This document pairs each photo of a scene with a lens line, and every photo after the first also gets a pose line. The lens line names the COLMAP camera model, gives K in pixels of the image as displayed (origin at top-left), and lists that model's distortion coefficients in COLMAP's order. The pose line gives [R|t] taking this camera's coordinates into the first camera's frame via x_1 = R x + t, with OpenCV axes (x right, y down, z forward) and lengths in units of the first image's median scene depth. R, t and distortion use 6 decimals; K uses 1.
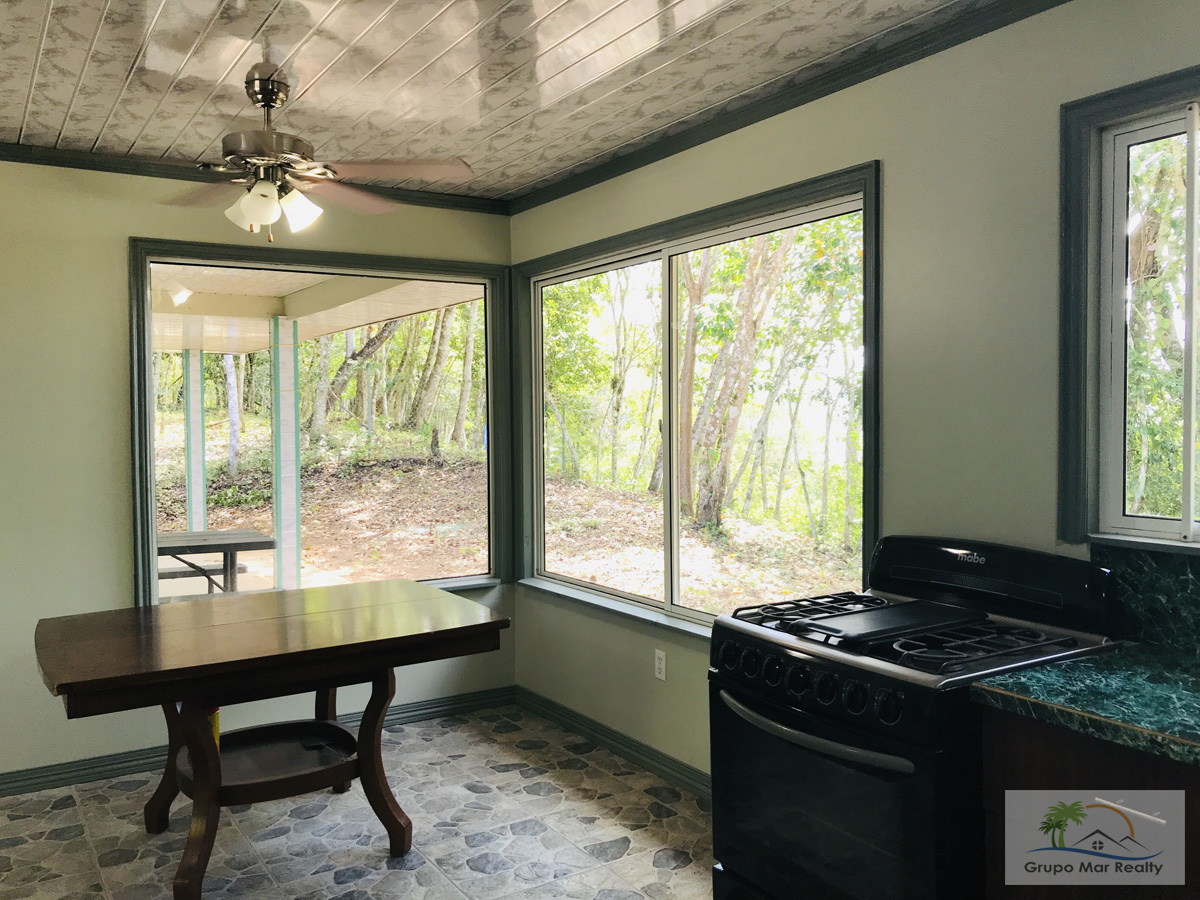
lens RADIAL K [[1000.3, 0, 597.7], [0, 1000.3, 447.1], [0, 0, 1]] dist [-0.009817, -0.008018]
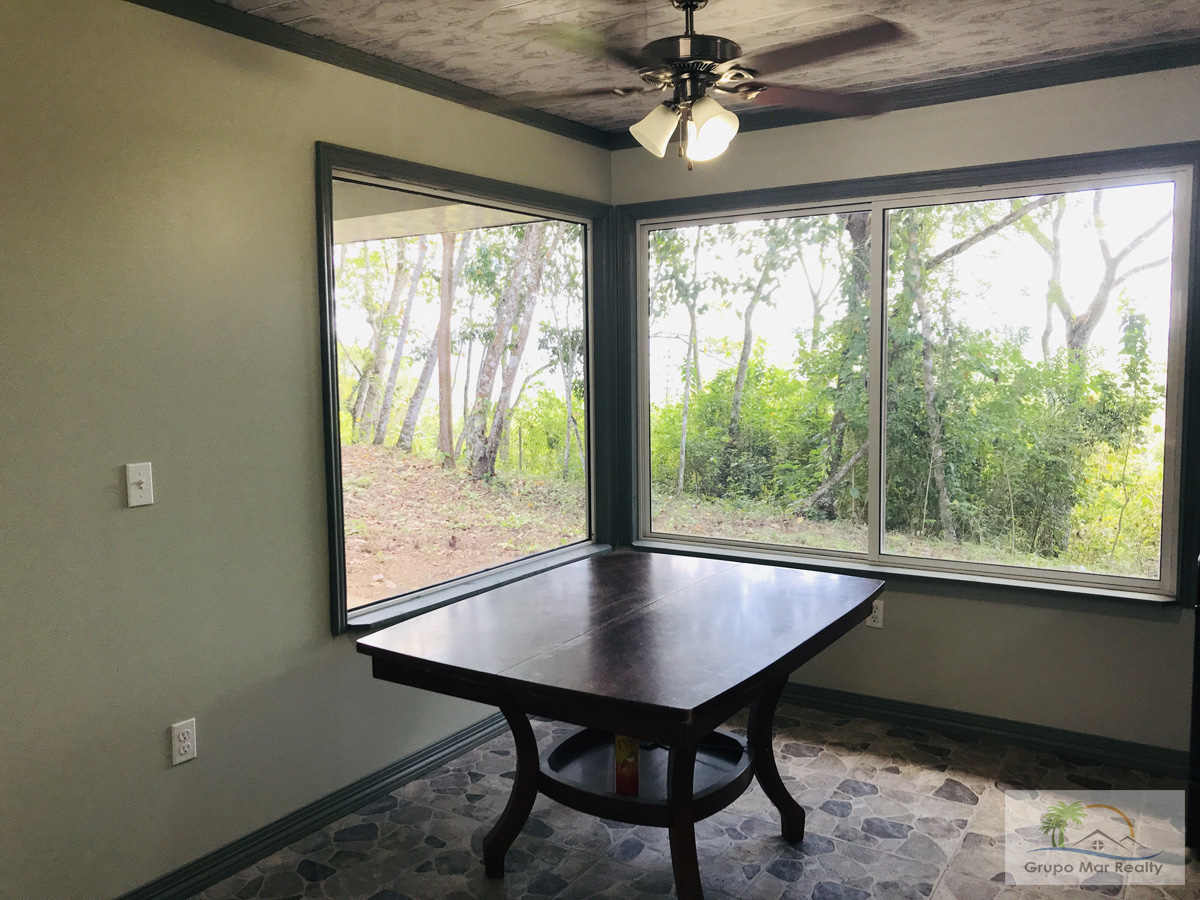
lens RADIAL K [[1000.3, 0, 599.2], [0, 1000.3, 452.0], [0, 0, 1]] dist [-0.009817, -0.008018]
pose [[0.906194, -0.042642, 0.420707, -0.649756], [0.018286, 0.997923, 0.061761, -0.015865], [-0.422467, -0.048275, 0.905092, 0.211147]]
